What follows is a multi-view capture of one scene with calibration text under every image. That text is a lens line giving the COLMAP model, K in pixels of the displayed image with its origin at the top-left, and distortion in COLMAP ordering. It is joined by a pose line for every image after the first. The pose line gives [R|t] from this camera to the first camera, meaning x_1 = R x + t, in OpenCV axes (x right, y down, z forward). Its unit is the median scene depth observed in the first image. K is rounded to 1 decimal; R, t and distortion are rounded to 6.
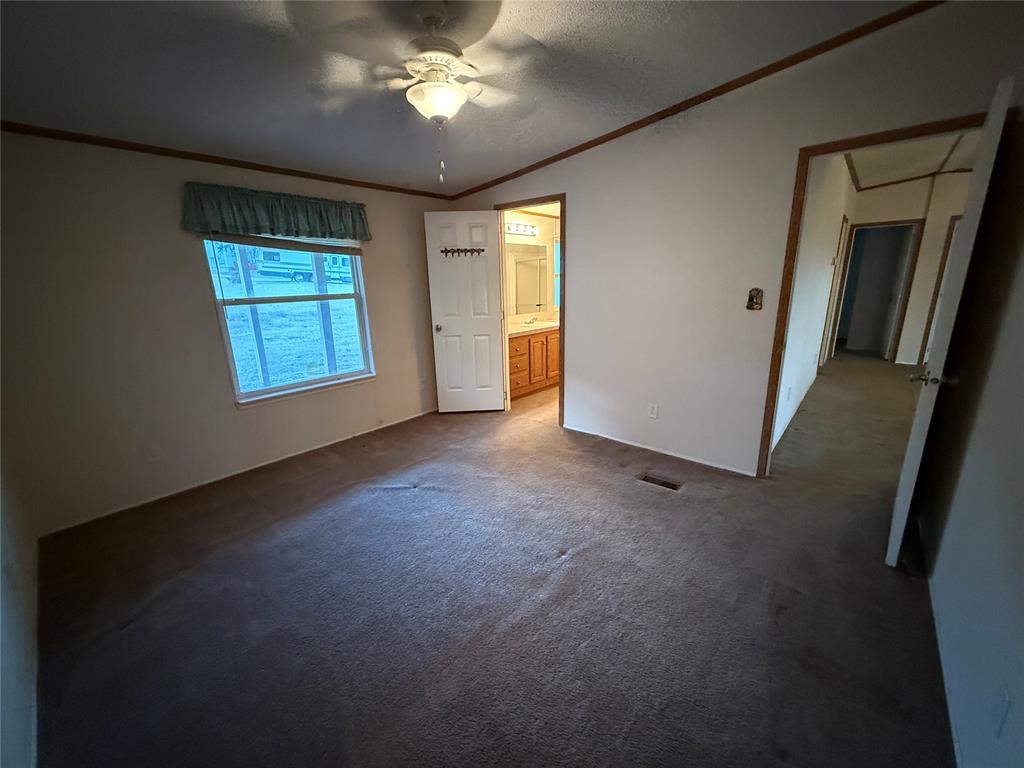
lens RADIAL K [[405.9, 0, 509.1], [0, 405.9, 386.1], [0, 0, 1]] dist [0.000626, -0.000067]
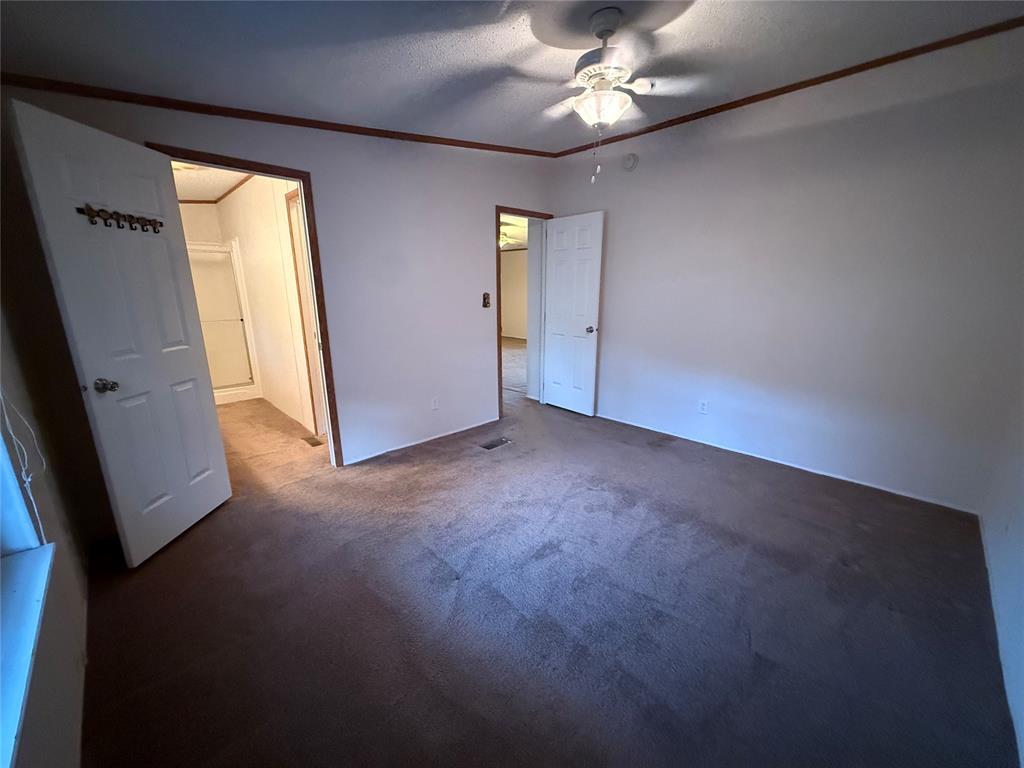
lens RADIAL K [[405.9, 0, 509.1], [0, 405.9, 386.1], [0, 0, 1]] dist [0.000626, -0.000067]
pose [[0.079223, -0.216995, 0.972953, -0.653552], [0.252065, 0.948663, 0.191054, -0.133433], [-0.964462, 0.230112, 0.129853, 0.598830]]
